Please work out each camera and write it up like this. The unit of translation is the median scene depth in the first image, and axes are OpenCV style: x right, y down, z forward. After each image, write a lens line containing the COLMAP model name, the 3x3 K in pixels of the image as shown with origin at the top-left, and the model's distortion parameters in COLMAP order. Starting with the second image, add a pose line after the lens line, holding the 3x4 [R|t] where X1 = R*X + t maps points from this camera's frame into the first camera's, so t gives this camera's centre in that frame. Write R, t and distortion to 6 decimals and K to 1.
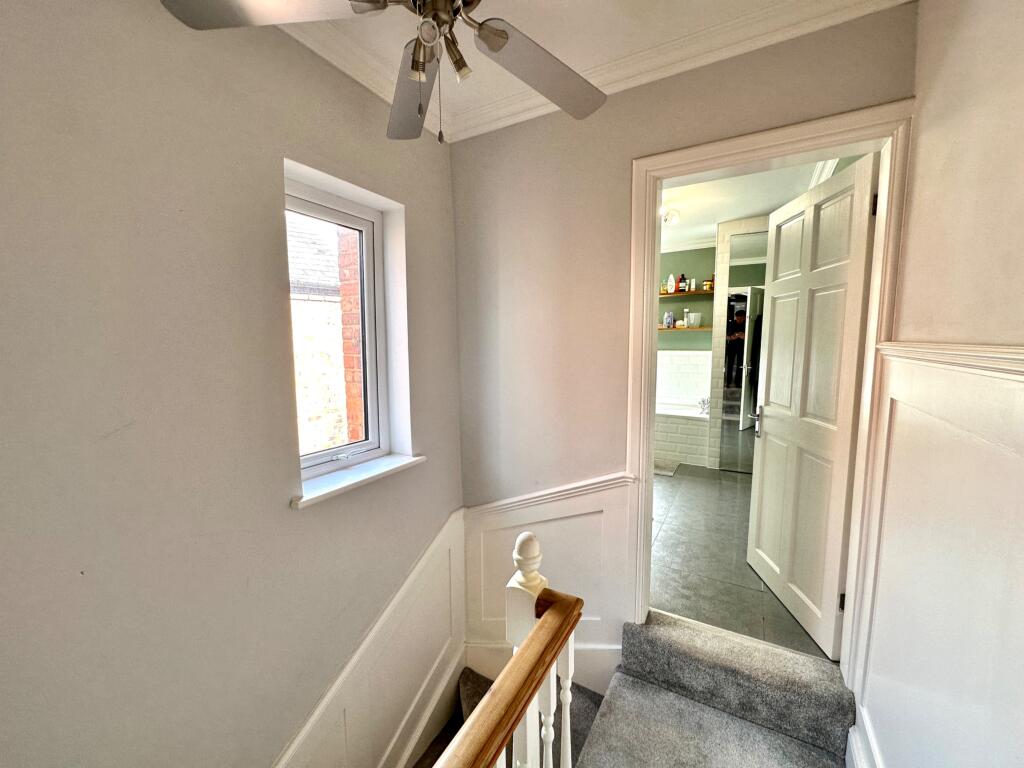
lens RADIAL K [[410.8, 0, 511.9], [0, 410.8, 382.7], [0, 0, 1]] dist [0.000075, 0.000056]
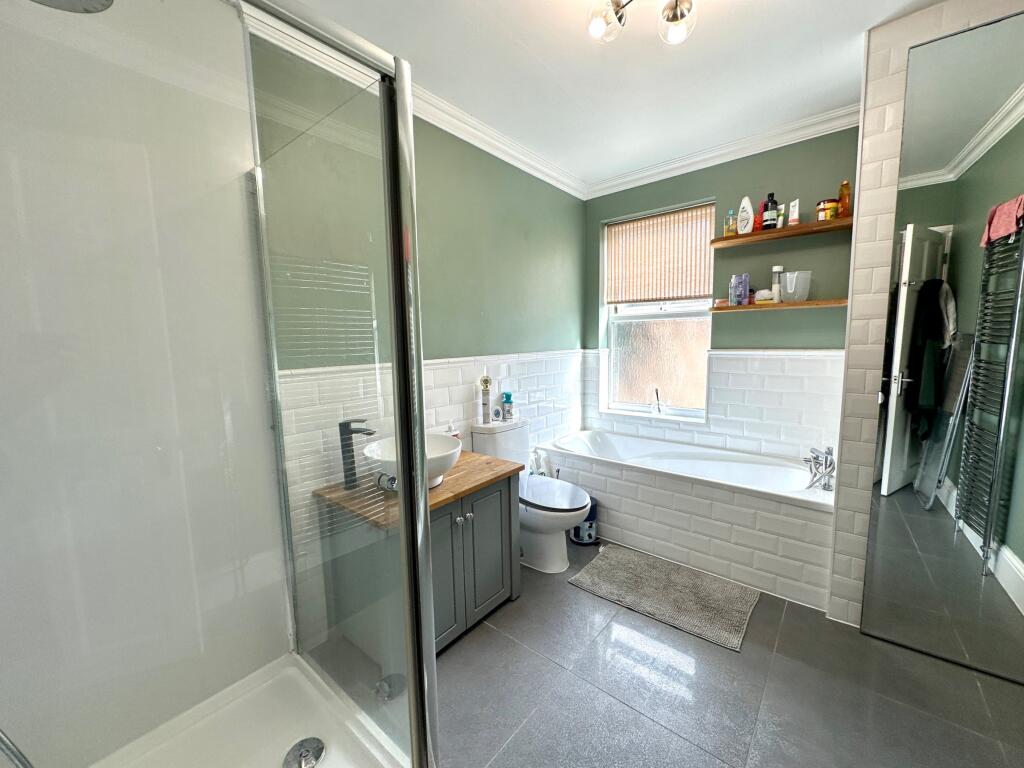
lens RADIAL K [[410.8, 0, 510.2], [0, 410.8, 384.7], [0, 0, 1]] dist [0.000075, 0.000056]
pose [[0.986031, 0.005936, -0.166455, 0.192915], [-0.004041, 0.999923, 0.011722, -0.041064], [0.166512, -0.010886, 0.985979, 0.464241]]
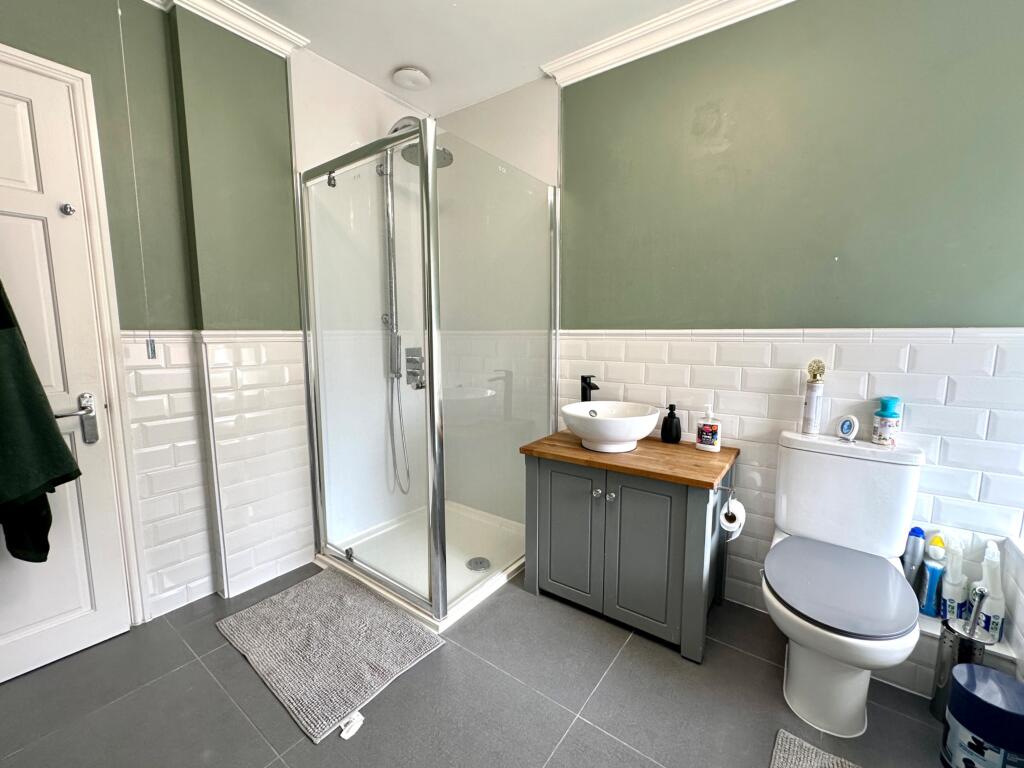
lens RADIAL K [[410.8, 0, 510.6], [0, 410.8, 382.3], [0, 0, 1]] dist [0.000075, 0.000056]
pose [[-0.090836, 0.126855, -0.987753, 0.494760], [-0.105486, 0.985048, 0.136209, -0.048924], [0.990263, 0.116567, -0.076096, 0.844757]]
